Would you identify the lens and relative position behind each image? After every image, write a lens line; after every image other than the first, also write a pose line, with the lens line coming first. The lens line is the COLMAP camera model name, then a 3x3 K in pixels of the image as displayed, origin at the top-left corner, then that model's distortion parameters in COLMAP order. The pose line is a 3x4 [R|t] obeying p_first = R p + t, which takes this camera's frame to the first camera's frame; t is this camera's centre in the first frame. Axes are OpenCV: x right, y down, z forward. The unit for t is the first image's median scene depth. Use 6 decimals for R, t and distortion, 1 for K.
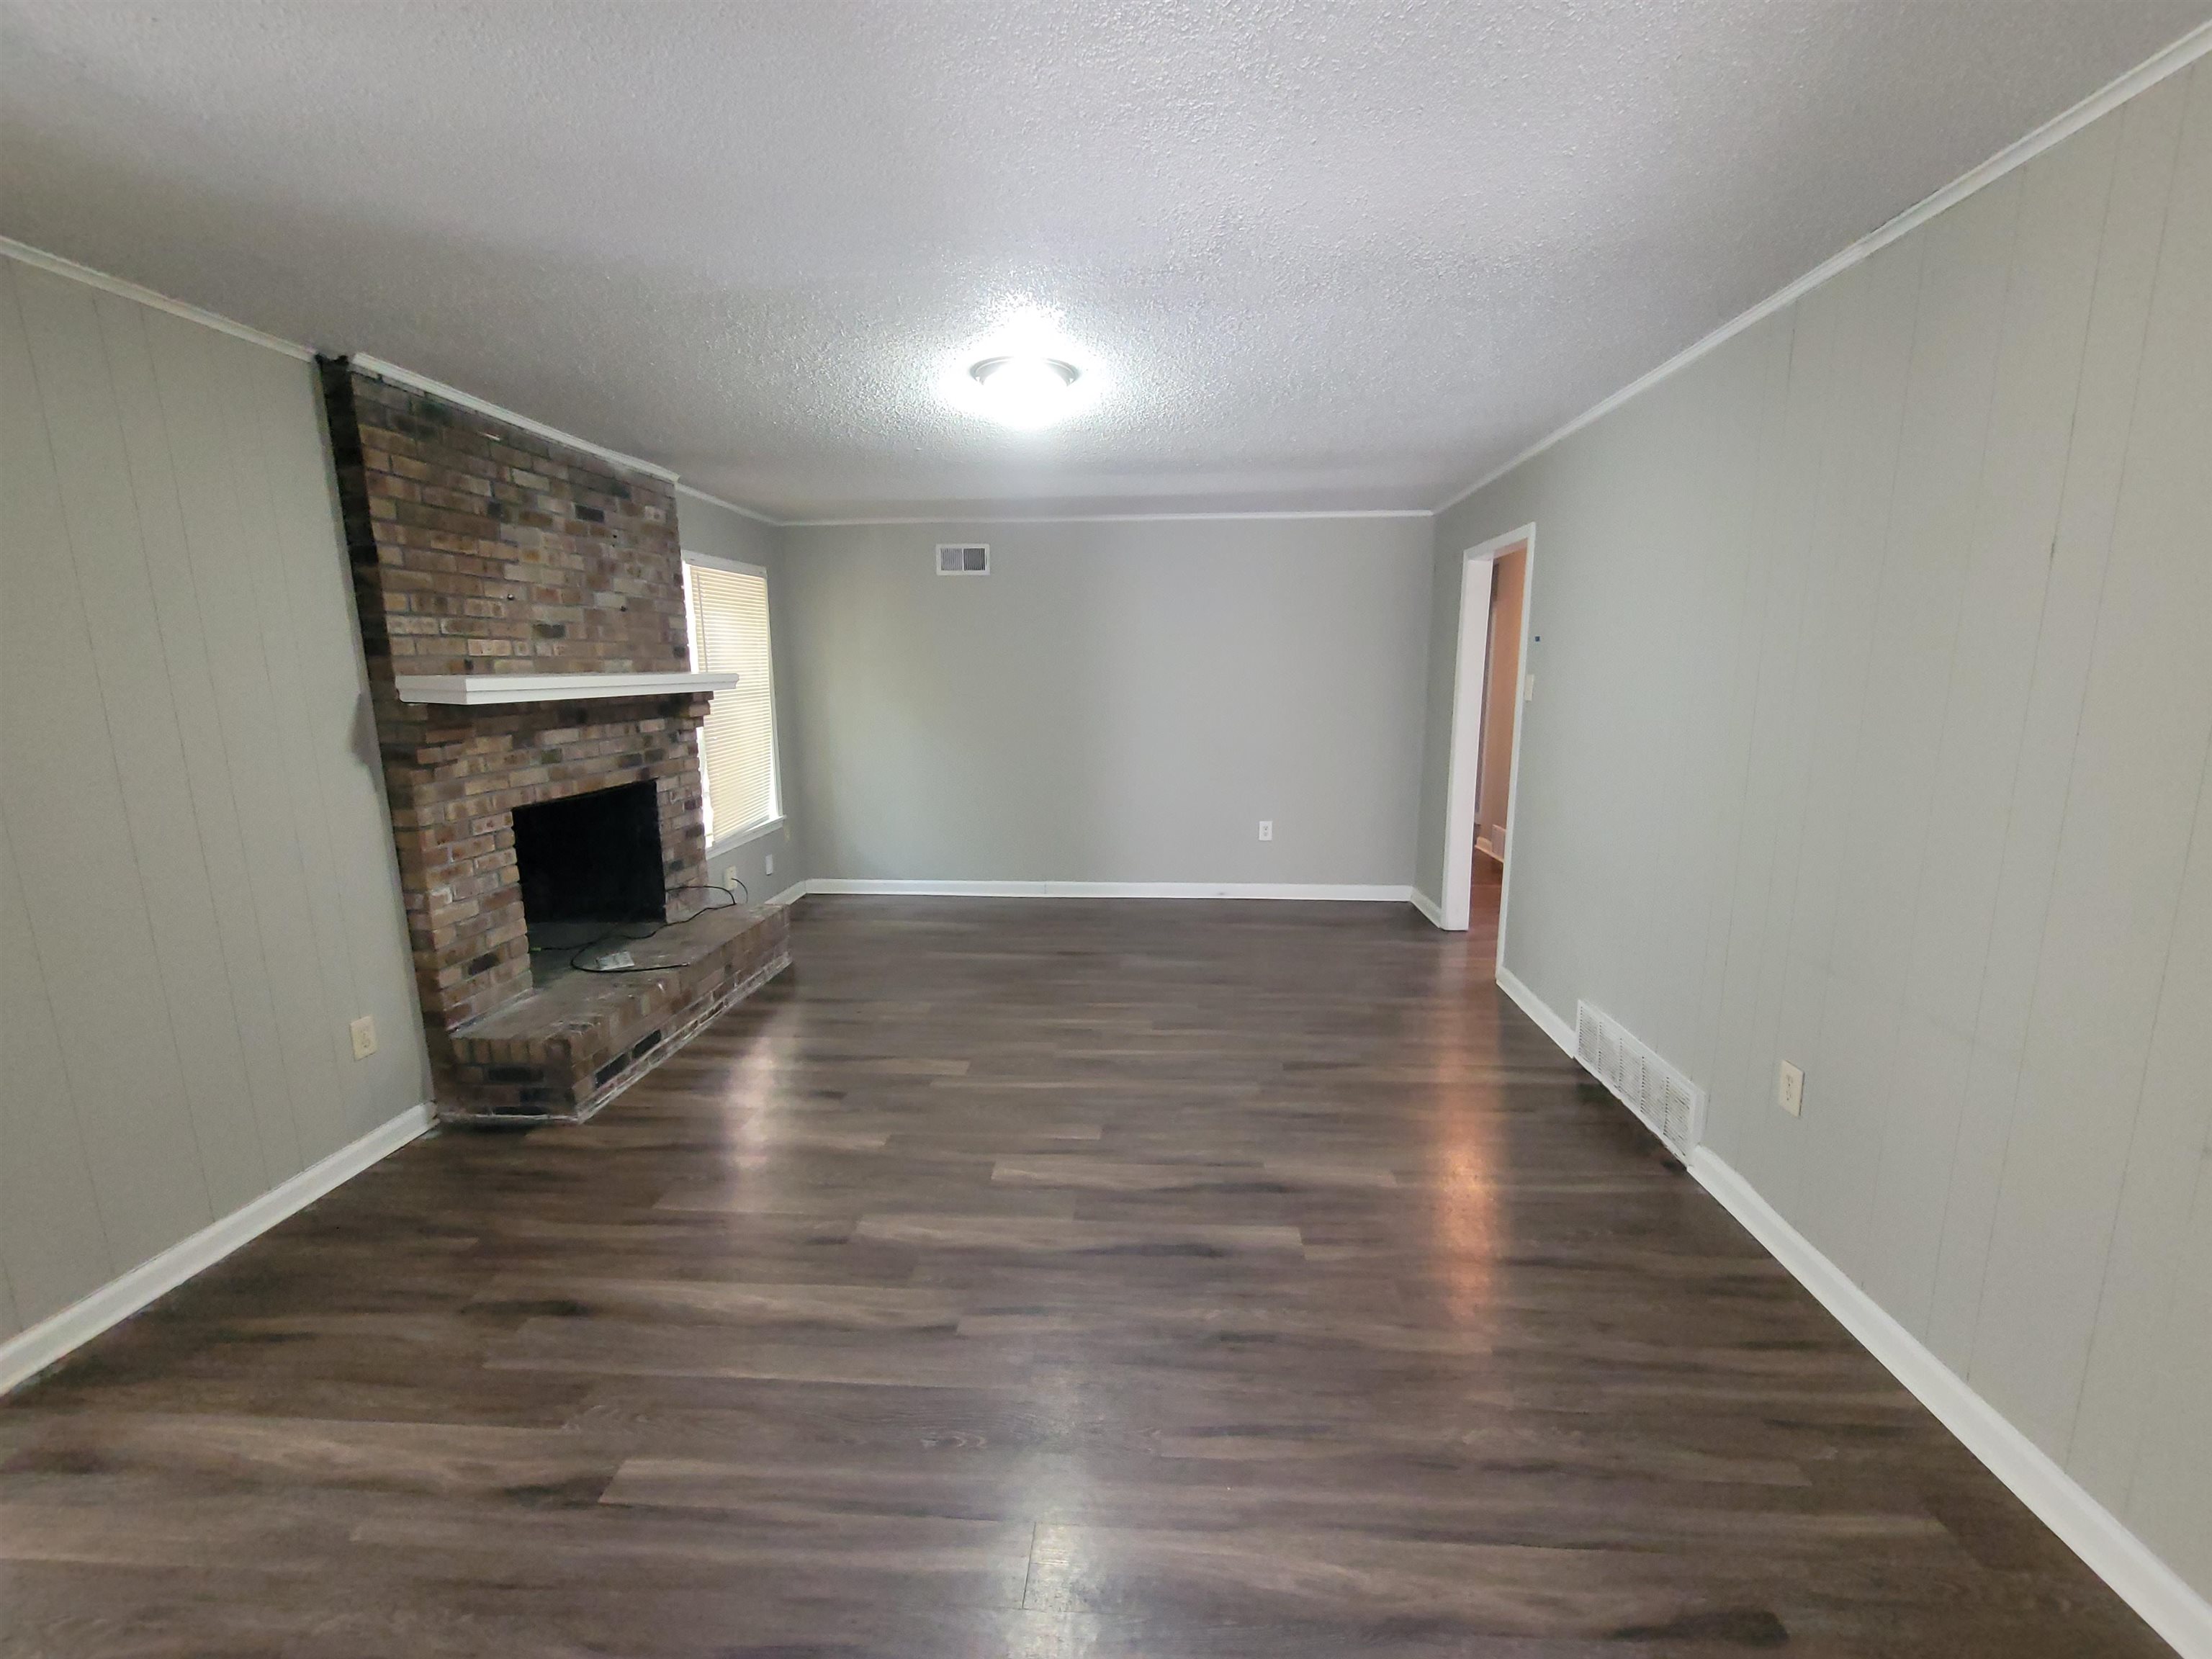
lens RADIAL K [[905.0, 0, 1111.1], [0, 905.0, 830.4], [0, 0, 1]] dist [-0.001623, -0.000825]
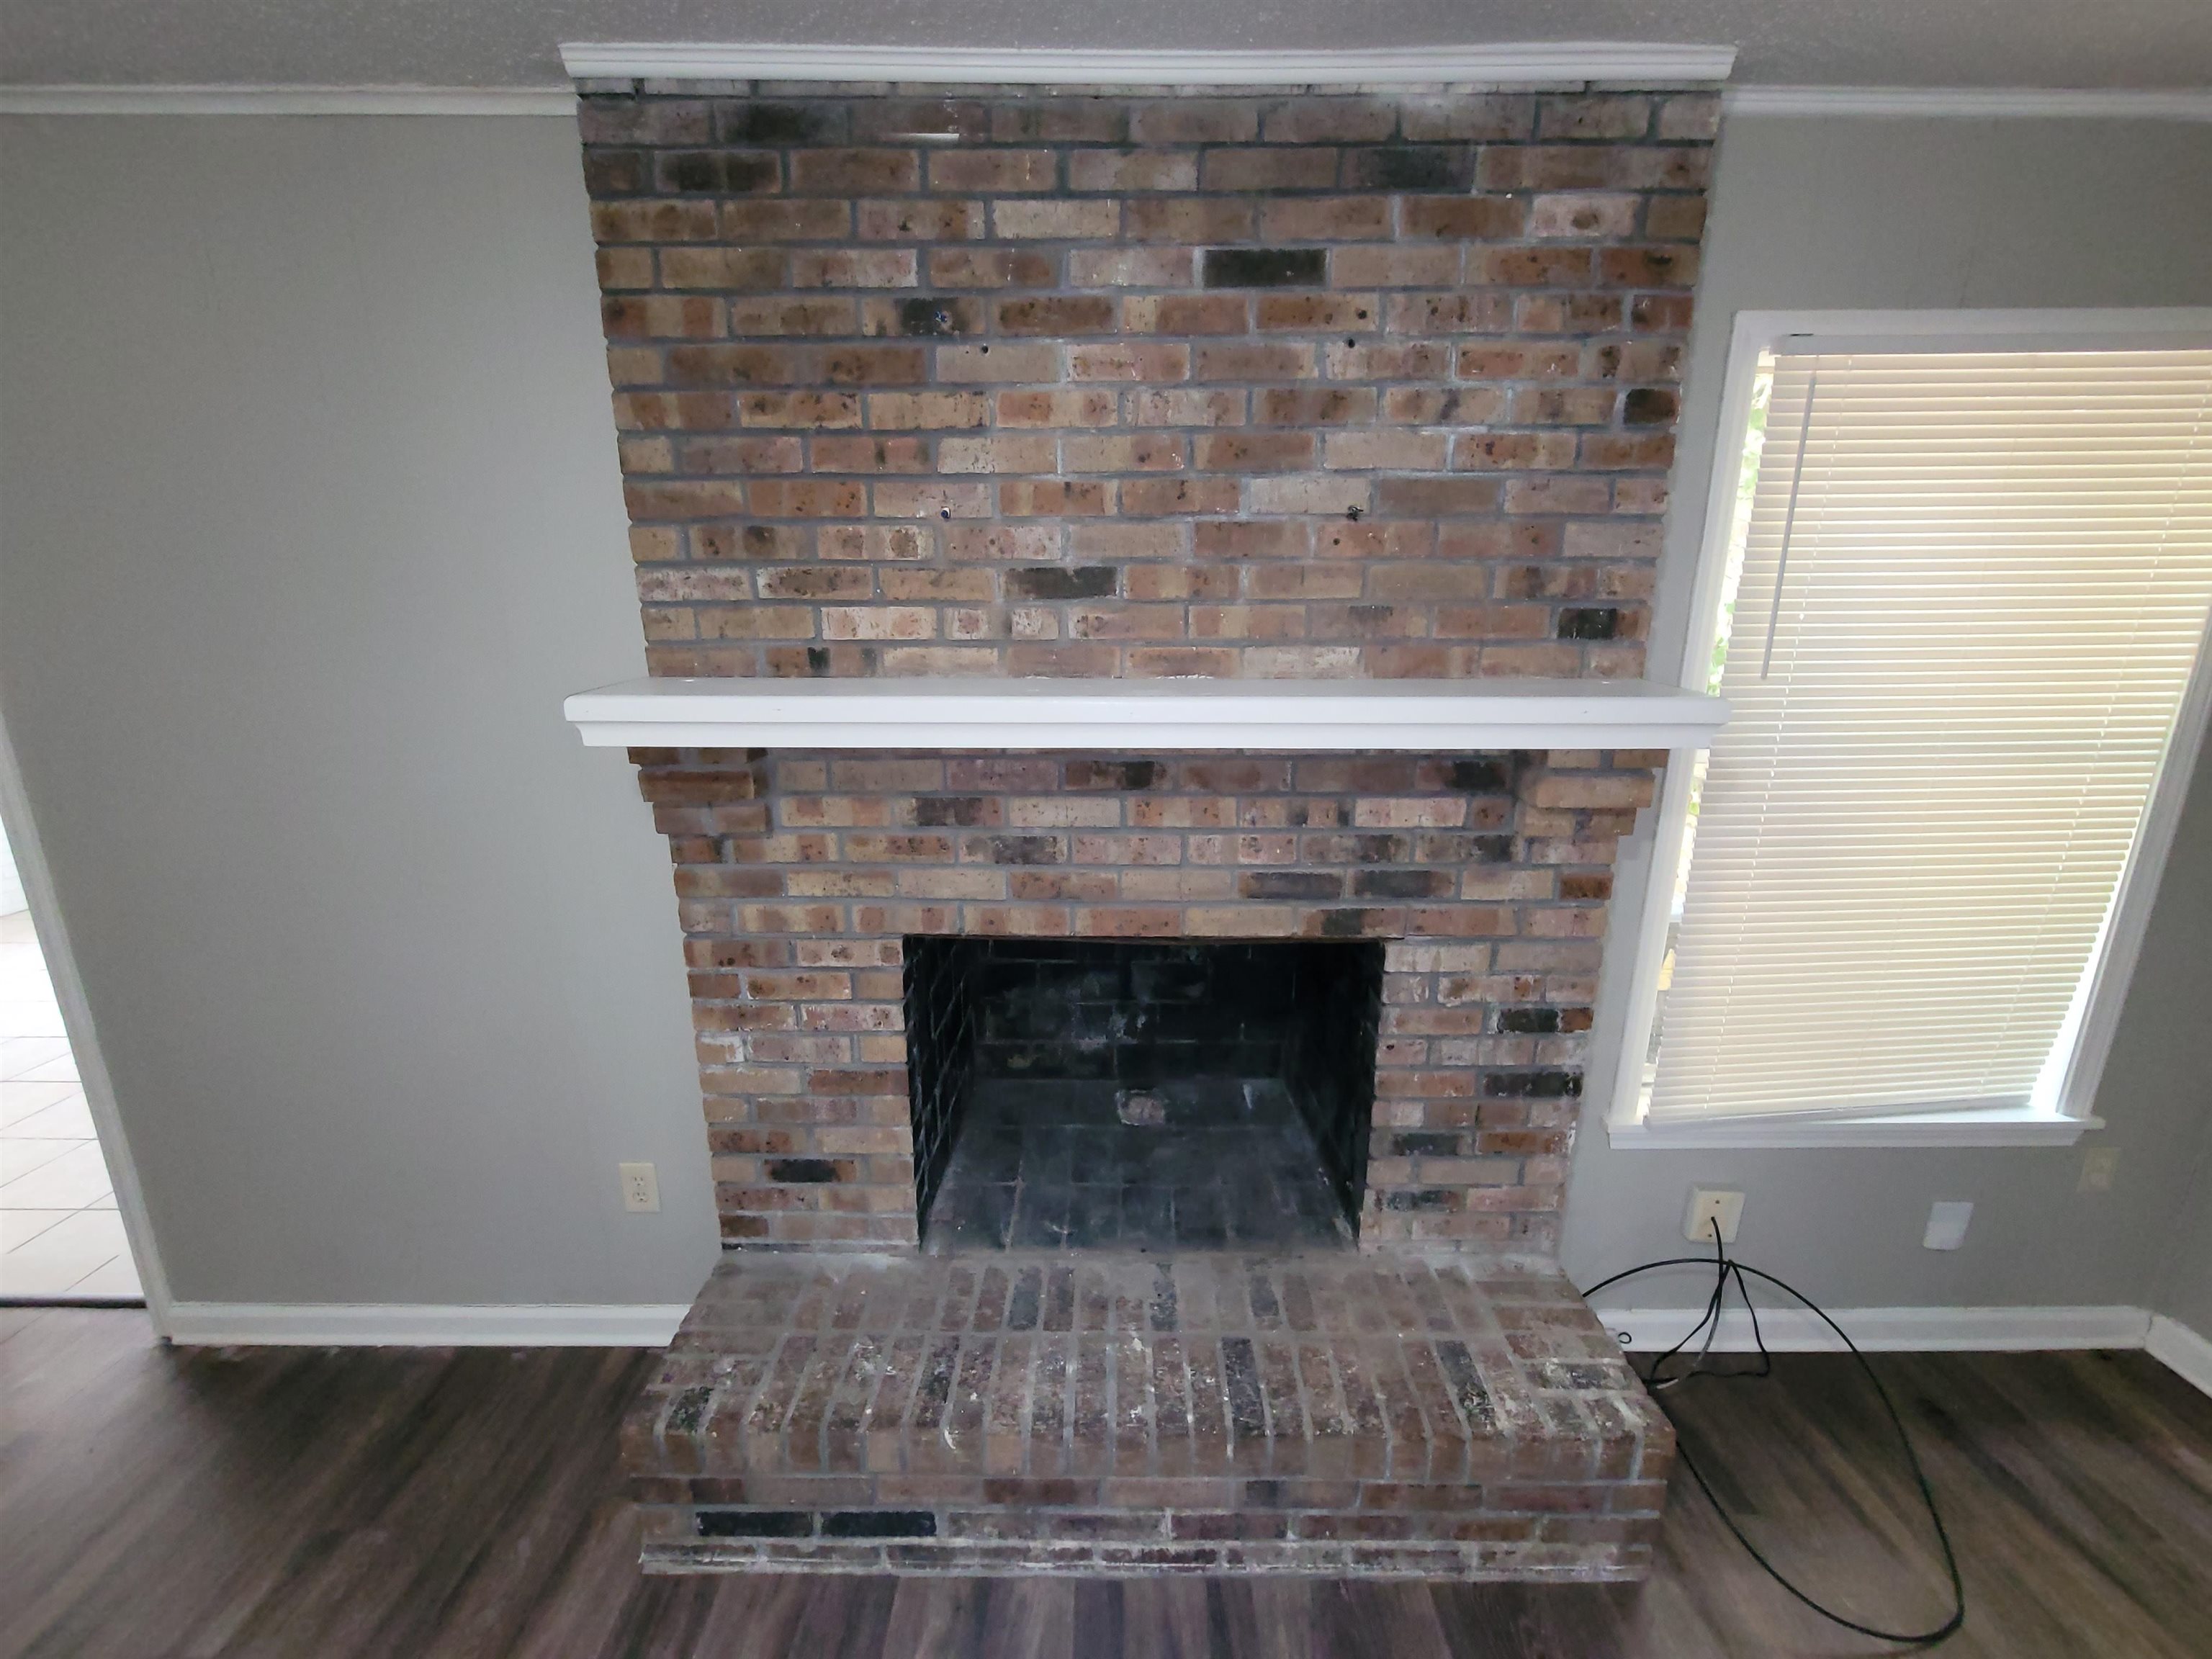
lens RADIAL K [[905.0, 0, 1110.8], [0, 905.0, 830.9], [0, 0, 1]] dist [-0.001623, -0.000825]
pose [[0.065849, 0.251416, -0.965636, -0.164532], [-0.181781, 0.954565, 0.236138, -0.221004], [0.981132, 0.159985, 0.108560, 1.031035]]
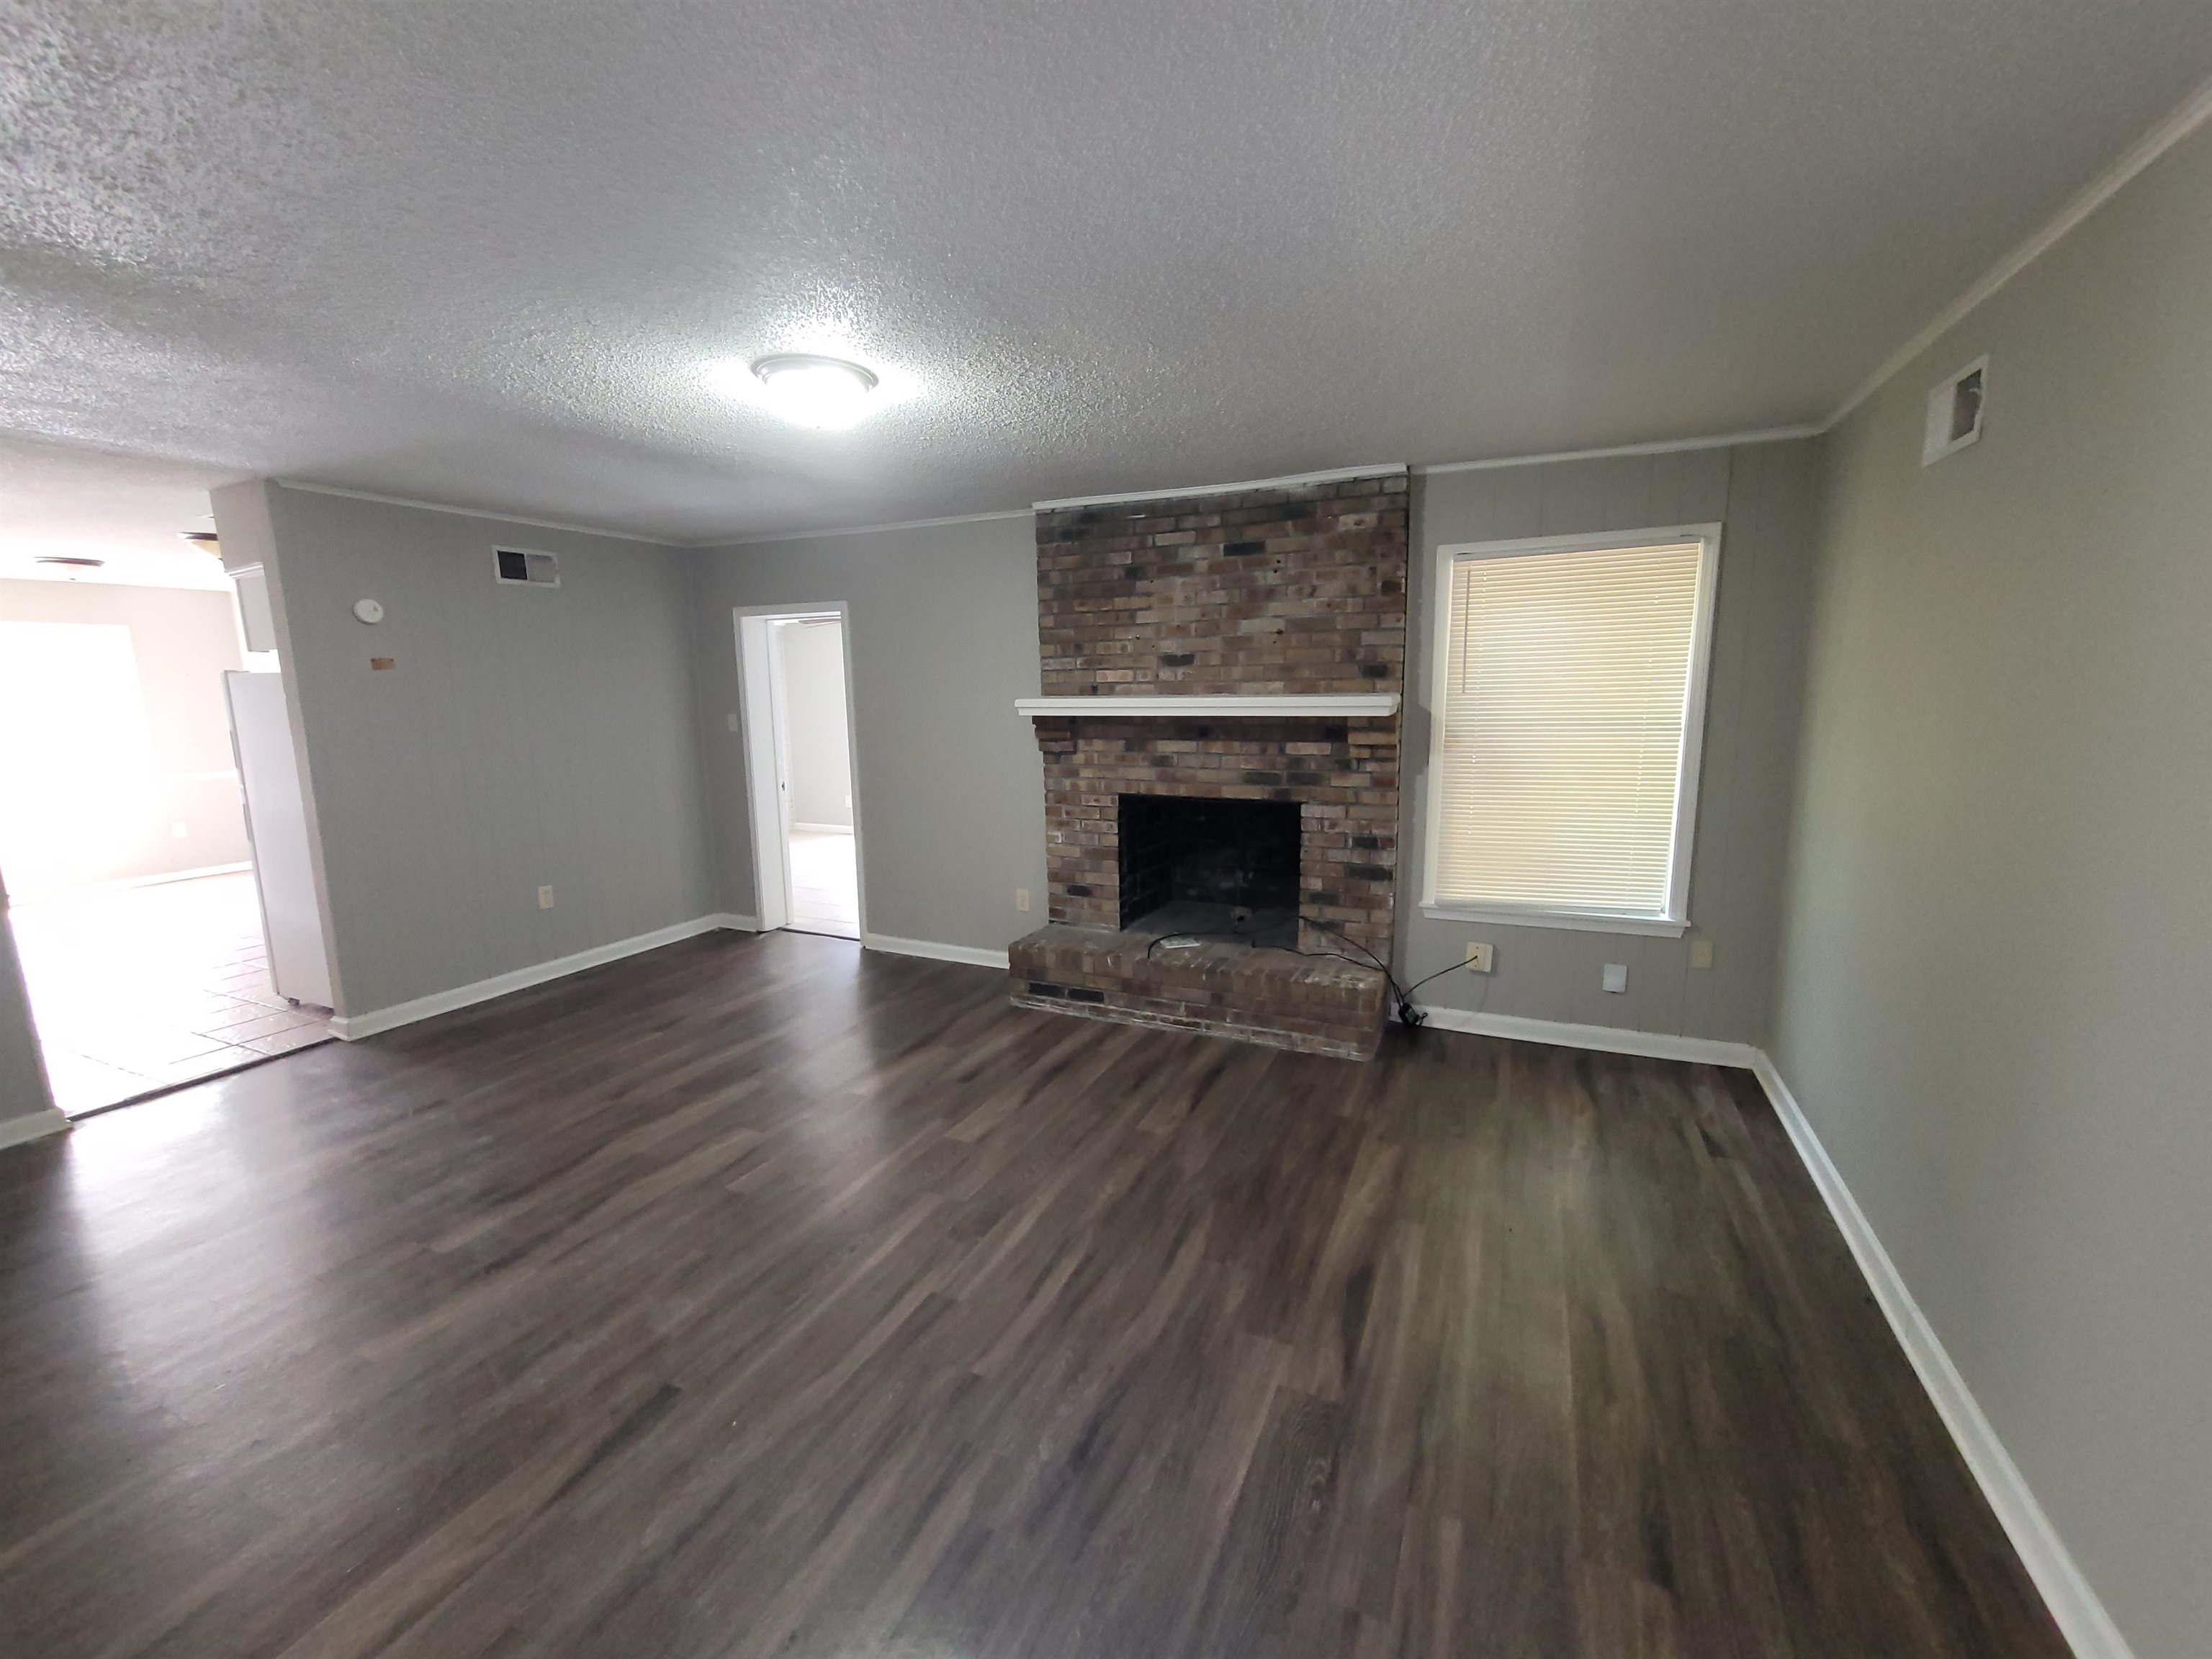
lens RADIAL K [[905.0, 0, 1114.1], [0, 905.0, 831.7], [0, 0, 1]] dist [-0.001623, -0.000825]
pose [[-0.355622, 0.164075, -0.920115, 0.588979], [-0.151186, 0.961406, 0.229871, -0.275455], [0.922321, 0.220856, -0.317092, 1.409917]]
